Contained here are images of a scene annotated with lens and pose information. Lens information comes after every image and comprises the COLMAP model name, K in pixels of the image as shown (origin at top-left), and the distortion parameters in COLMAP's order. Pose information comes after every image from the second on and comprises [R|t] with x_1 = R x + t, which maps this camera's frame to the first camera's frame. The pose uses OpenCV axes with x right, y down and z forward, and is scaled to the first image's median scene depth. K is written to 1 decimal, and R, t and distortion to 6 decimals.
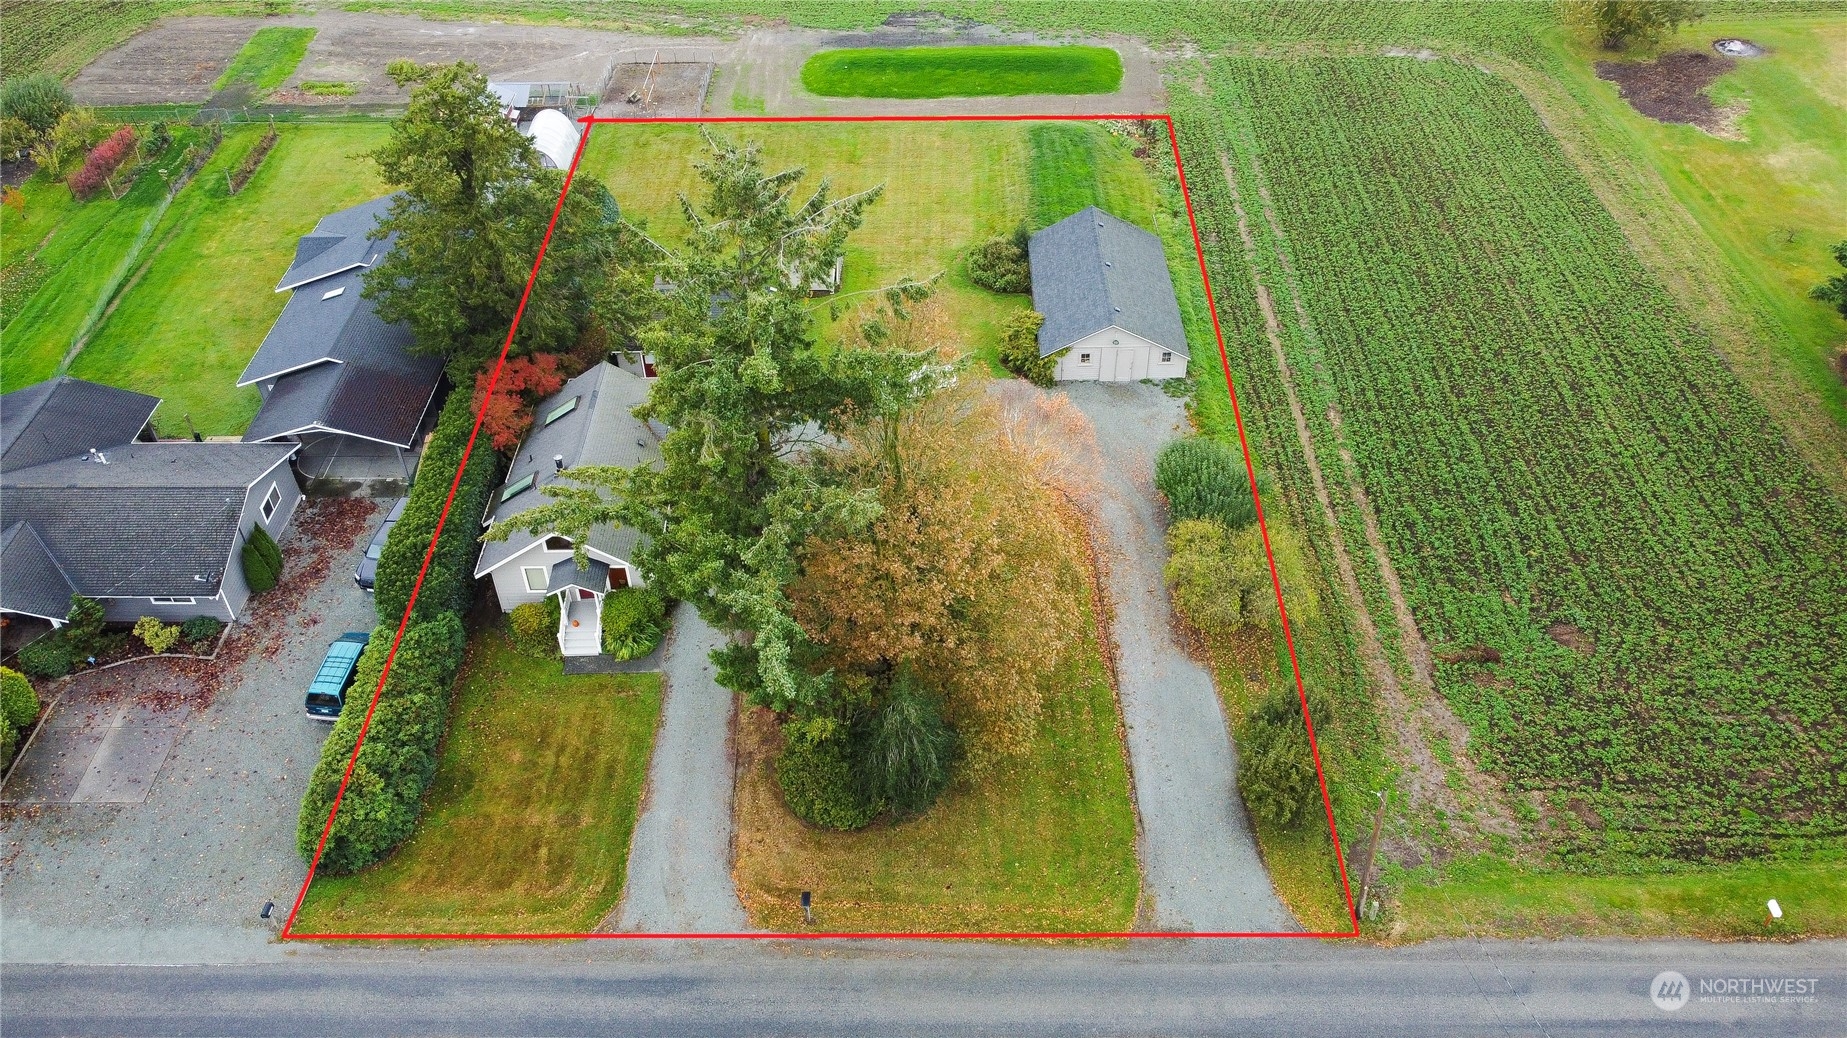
lens RADIAL K [[1427.3, 0, 923.5], [0, 1427.3, 519.0], [0, 0, 1]] dist [-0.002187, -0.001136]
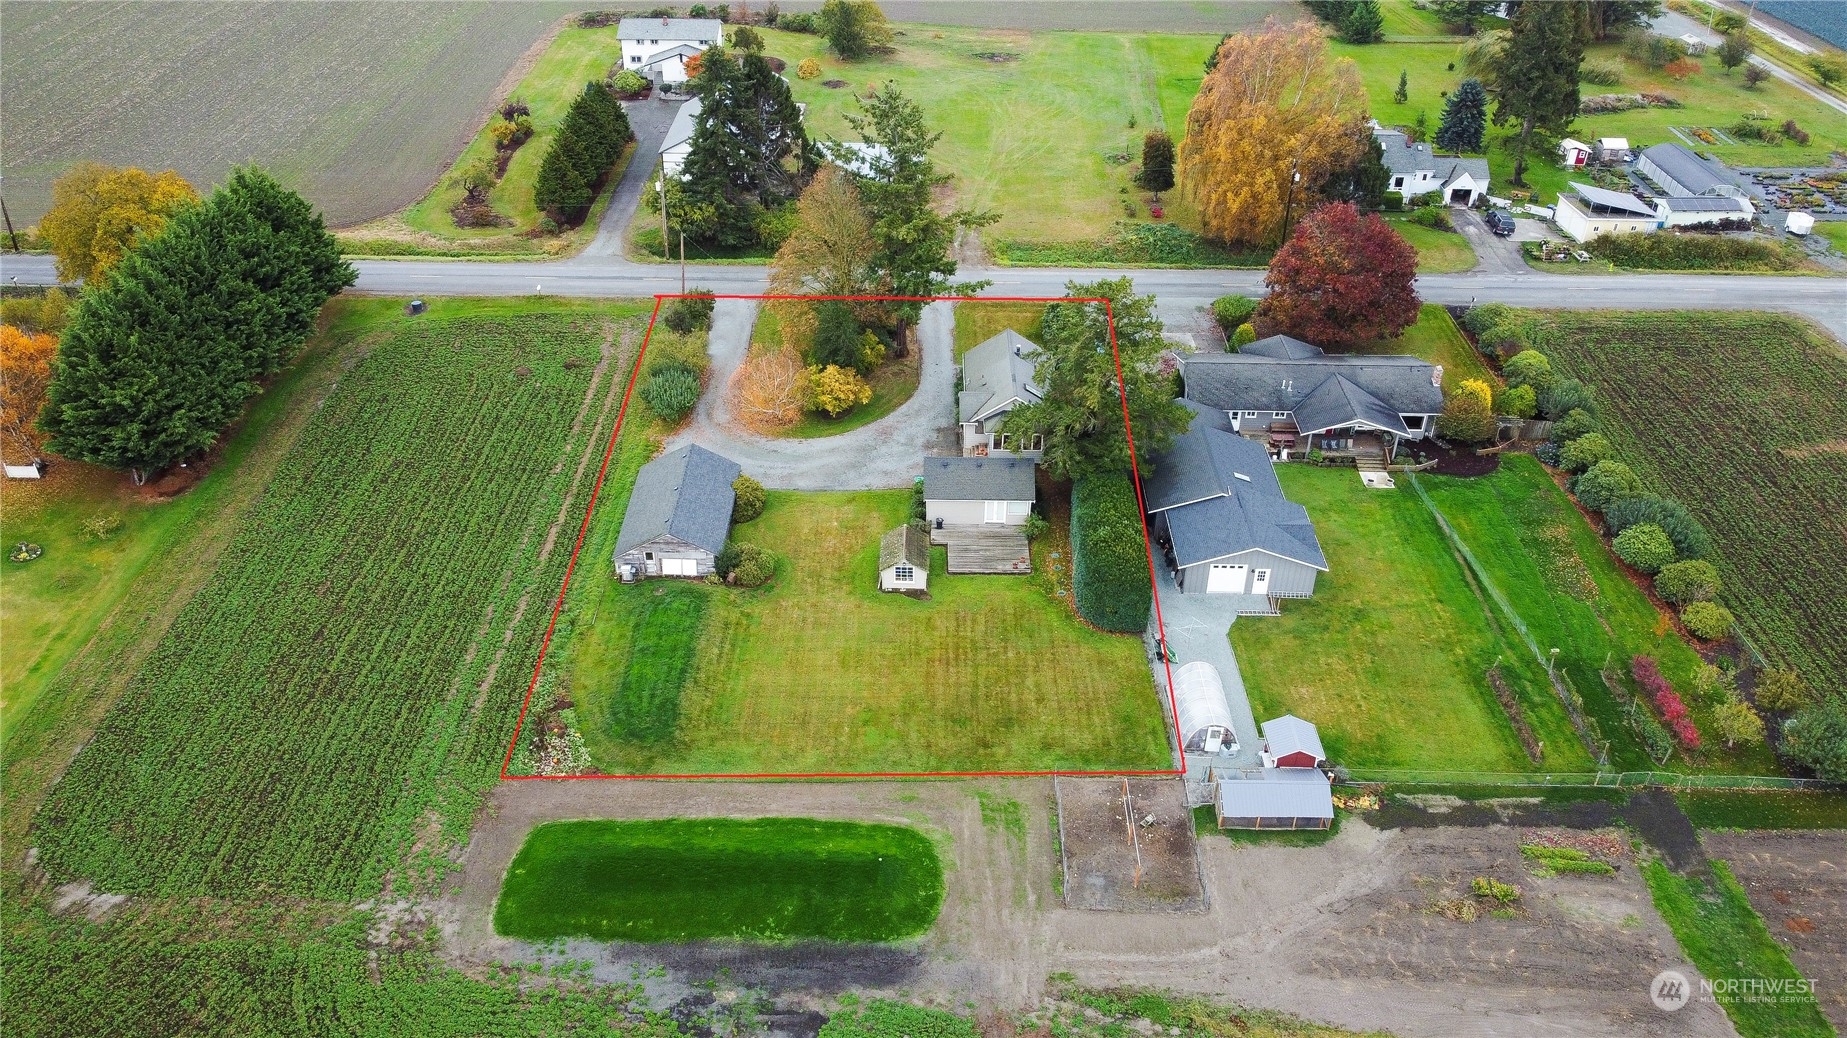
lens RADIAL K [[1427.3, 0, 923.5], [0, 1427.3, 519.0], [0, 0, 1]] dist [-0.002187, -0.001136]
pose [[-0.999979, 0.005582, 0.003357, -0.081539], [0.004756, 0.273486, 0.961864, -1.097586], [0.004451, 0.961860, -0.273507, 1.047565]]
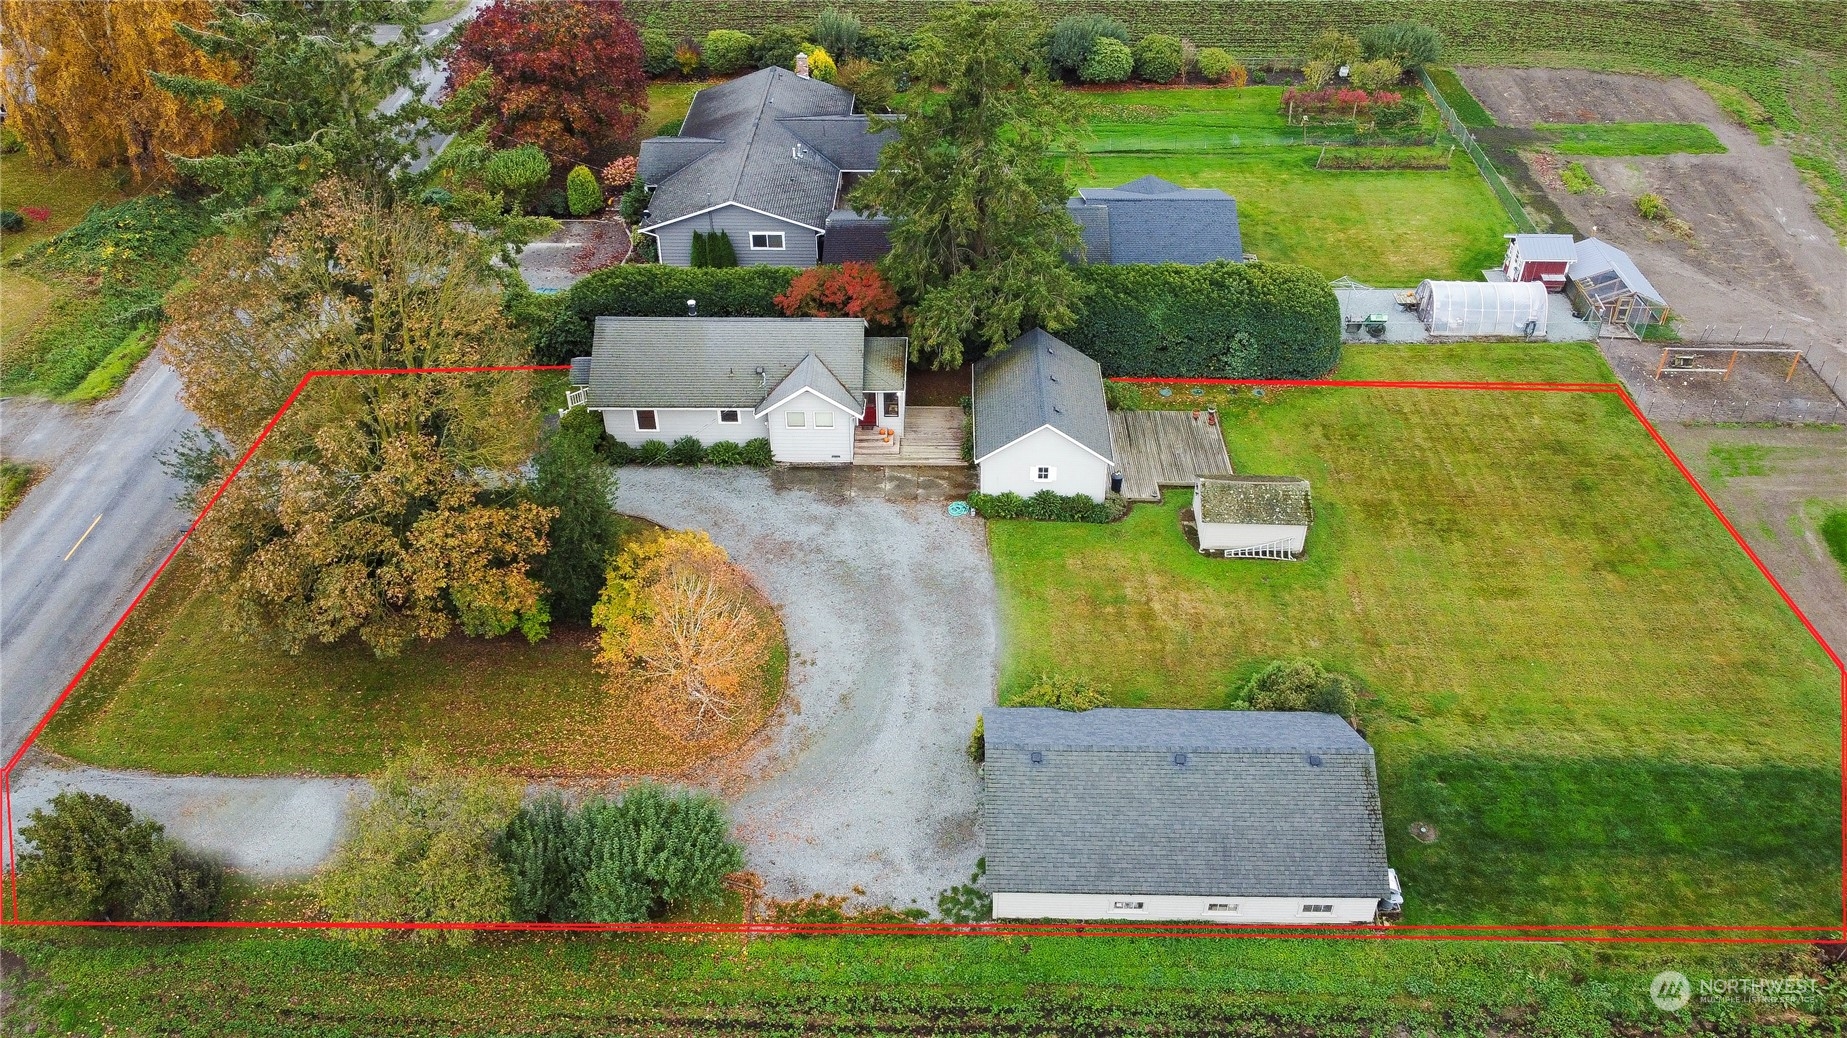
lens RADIAL K [[1427.3, 0, 923.5], [0, 1427.3, 519.0], [0, 0, 1]] dist [-0.002187, -0.001136]
pose [[-0.015405, 0.615210, -0.788213, 0.401634], [-0.654506, 0.589747, 0.473097, -0.334861], [0.755900, 0.523178, 0.393574, 0.476558]]
